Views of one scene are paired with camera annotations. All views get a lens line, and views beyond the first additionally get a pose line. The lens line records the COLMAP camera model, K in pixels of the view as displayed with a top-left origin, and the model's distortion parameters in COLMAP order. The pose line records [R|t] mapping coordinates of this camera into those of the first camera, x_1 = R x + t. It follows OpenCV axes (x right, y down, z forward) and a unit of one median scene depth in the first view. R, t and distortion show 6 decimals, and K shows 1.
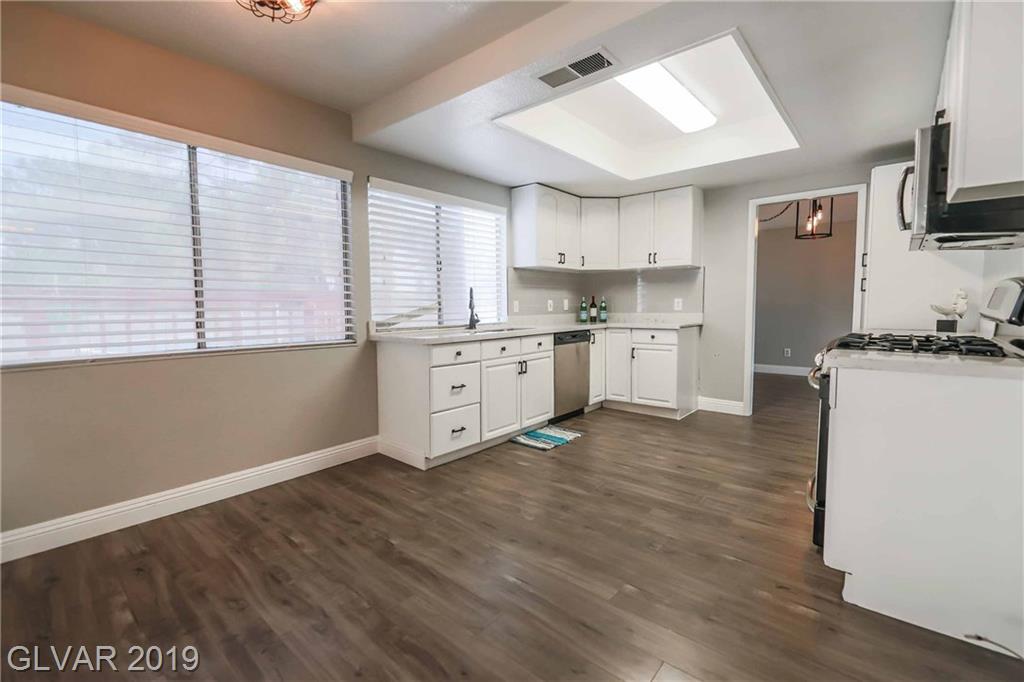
lens RADIAL K [[457.4, 0, 506.2], [0, 457.4, 333.4], [0, 0, 1]] dist [0.000014, -0.000287]
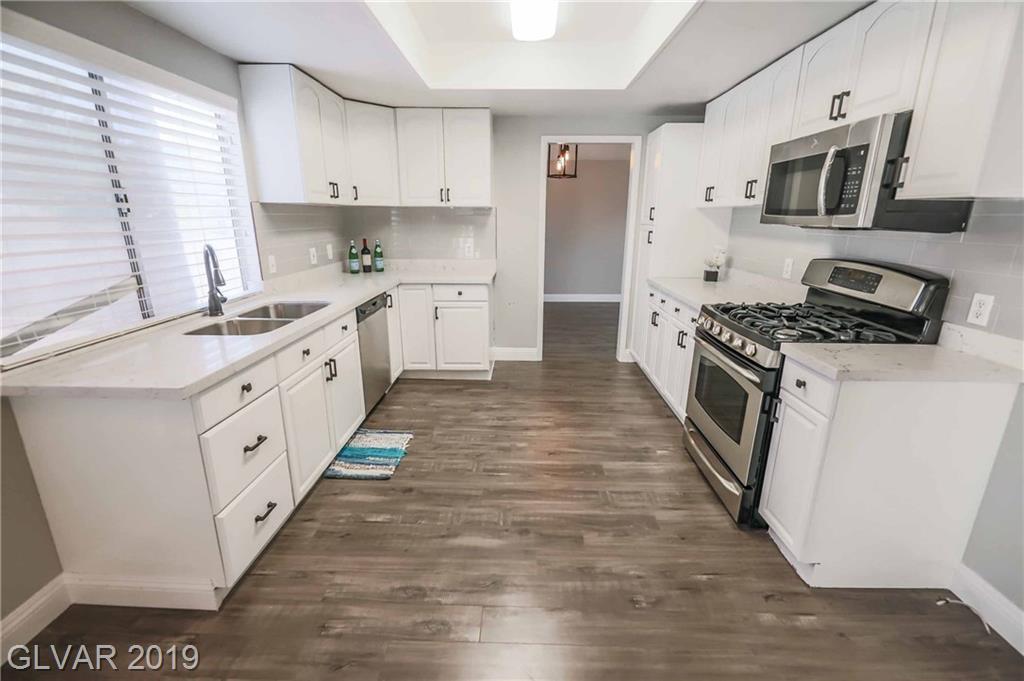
lens RADIAL K [[445.7, 0, 517.7], [0, 445.7, 336.5], [0, 0, 1]] dist [0.000342, -0.000210]
pose [[0.764836, -0.157840, 0.624590, -0.132528], [0.029594, 0.977106, 0.210684, -0.087462], [-0.643545, -0.142654, 0.751997, 0.298306]]
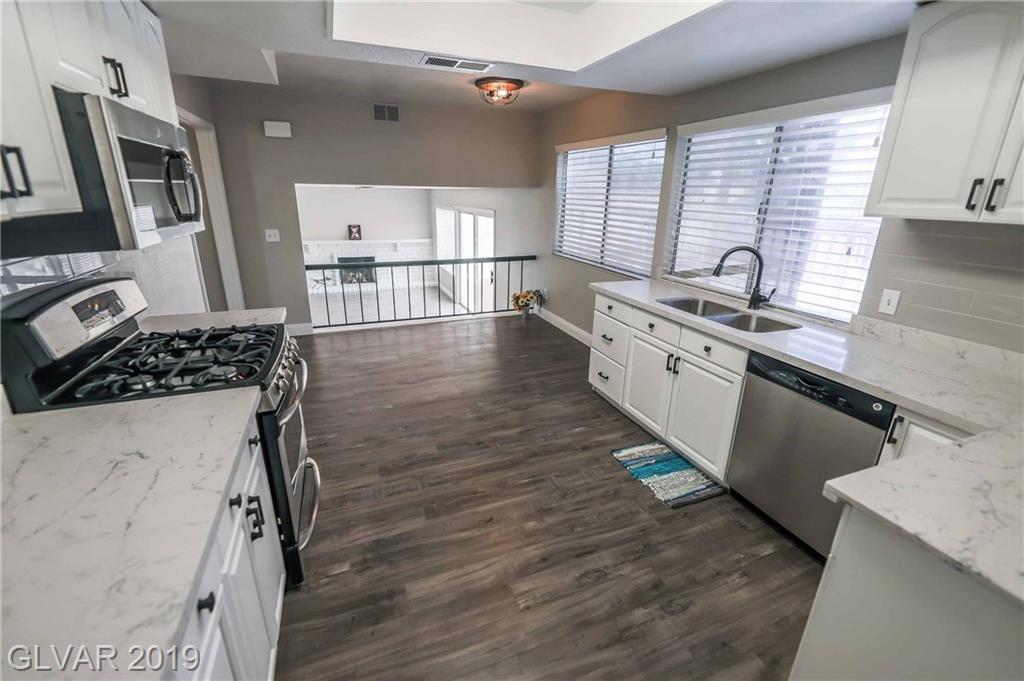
lens RADIAL K [[429.9, 0, 512.0], [0, 429.9, 340.5], [0, 0, 1]] dist [0.000404, -0.000097]
pose [[-0.461734, 0.286282, -0.839550, 0.619707], [-0.070917, 0.931541, 0.356653, -0.161291], [0.884179, 0.224217, -0.409822, 0.901120]]
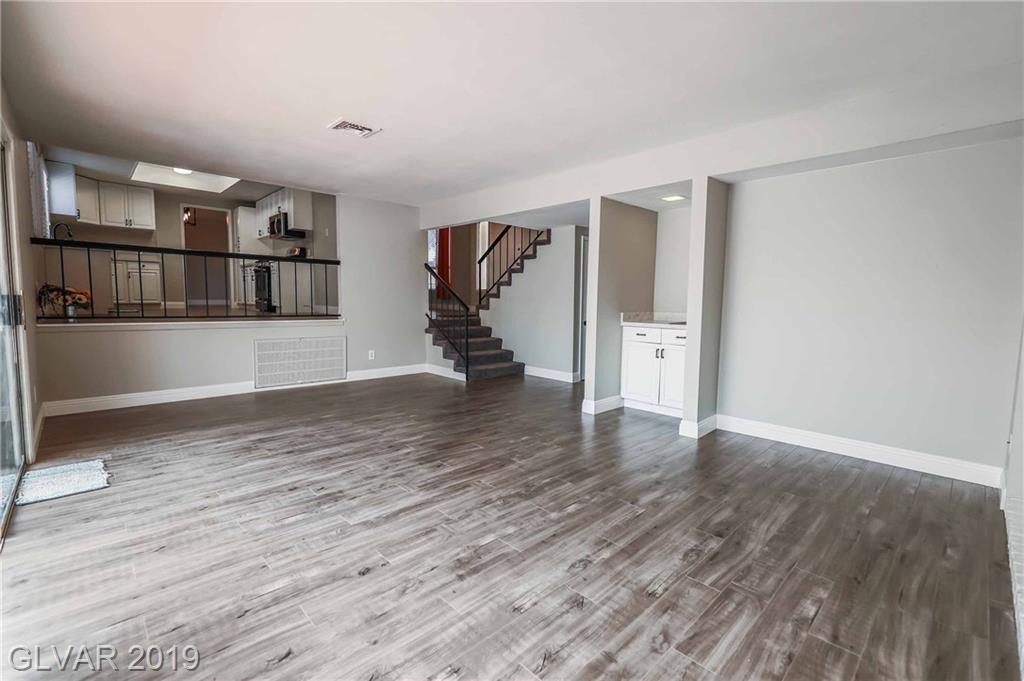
lens RADIAL K [[451.0, 0, 494.5], [0, 451.0, 336.9], [0, 0, 1]] dist [0.003696, 0.000322]
pose [[0.124734, -0.072976, 0.989503, -1.385371], [0.042459, 0.996771, 0.068159, 0.238657], [-0.991281, 0.033512, 0.127430, -0.665667]]
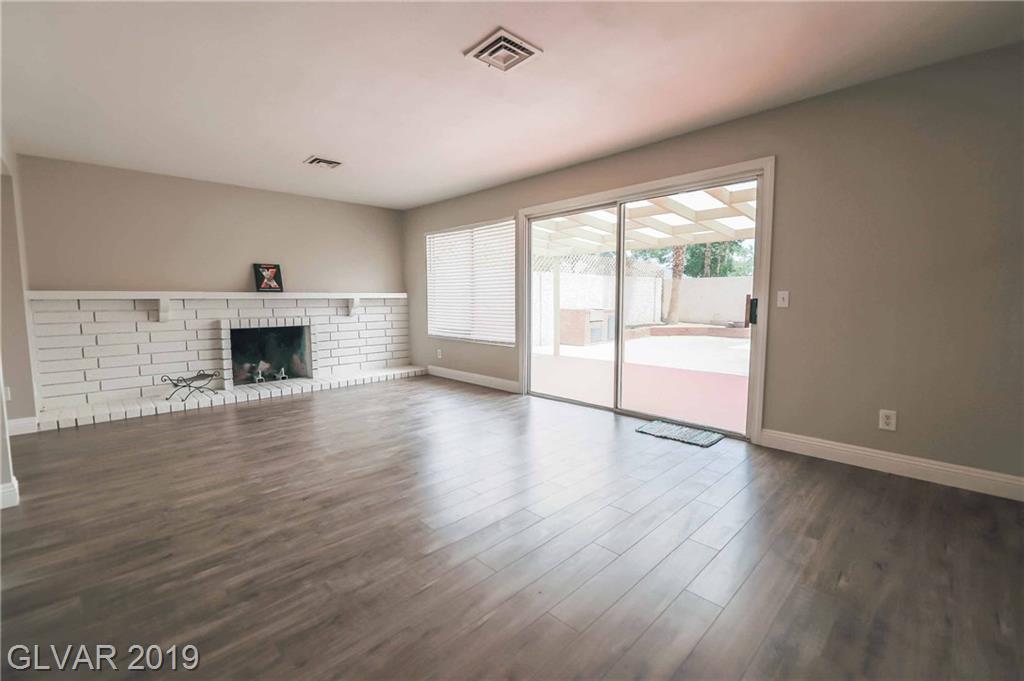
lens RADIAL K [[433.3, 0, 517.6], [0, 433.3, 335.7], [0, 0, 1]] dist [0.001383, -0.000026]
pose [[-0.073554, 0.101465, -0.992116, -0.036010], [-0.054834, 0.992895, 0.105610, 0.198123], [0.995783, 0.062170, -0.067468, -0.254425]]
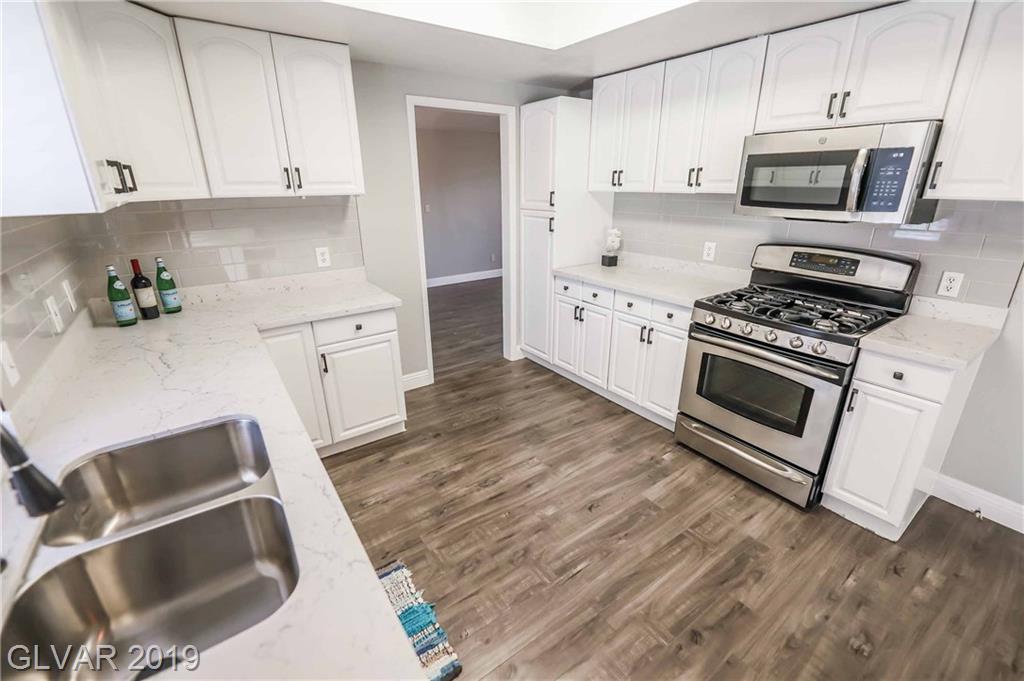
lens RADIAL K [[439.9, 0, 517.6], [0, 439.9, 335.5], [0, 0, 1]] dist [-0.000980, -0.000108]
pose [[0.223130, -0.317225, 0.921727, -0.154738], [0.064181, 0.948296, 0.310832, -0.145600], [-0.972673, -0.010198, 0.231954, 0.687238]]
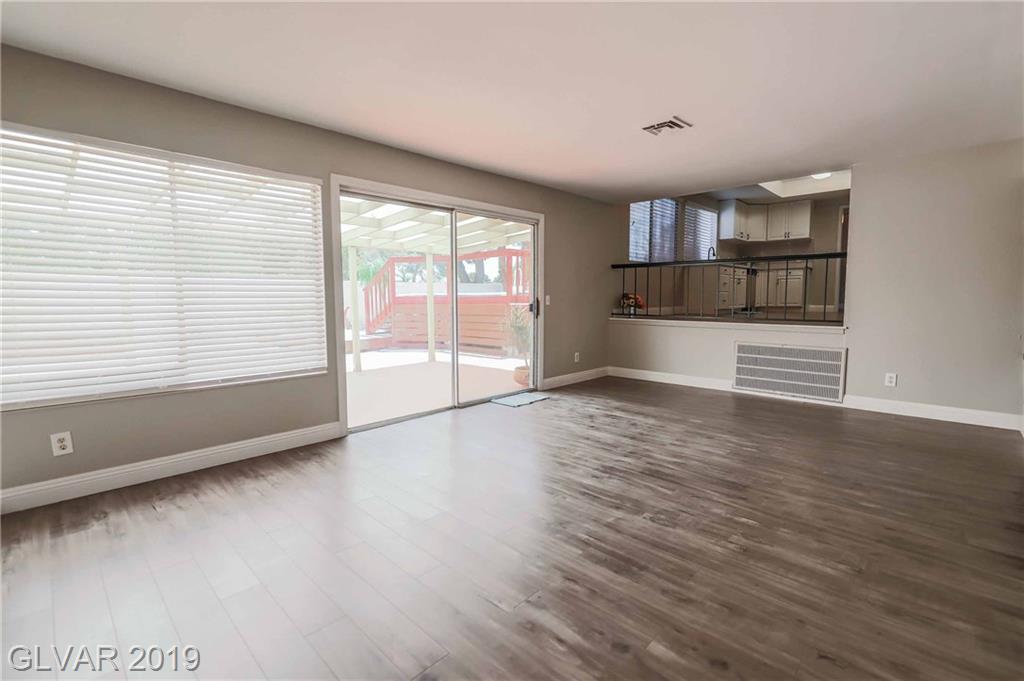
lens RADIAL K [[445.7, 0, 517.7], [0, 445.7, 336.5], [0, 0, 1]] dist [0.000342, -0.000210]
pose [[0.998014, 0.008189, -0.062451, -0.800044], [-0.006632, 0.999663, 0.025111, 0.261254], [0.062636, -0.024647, 0.997732, -1.131058]]
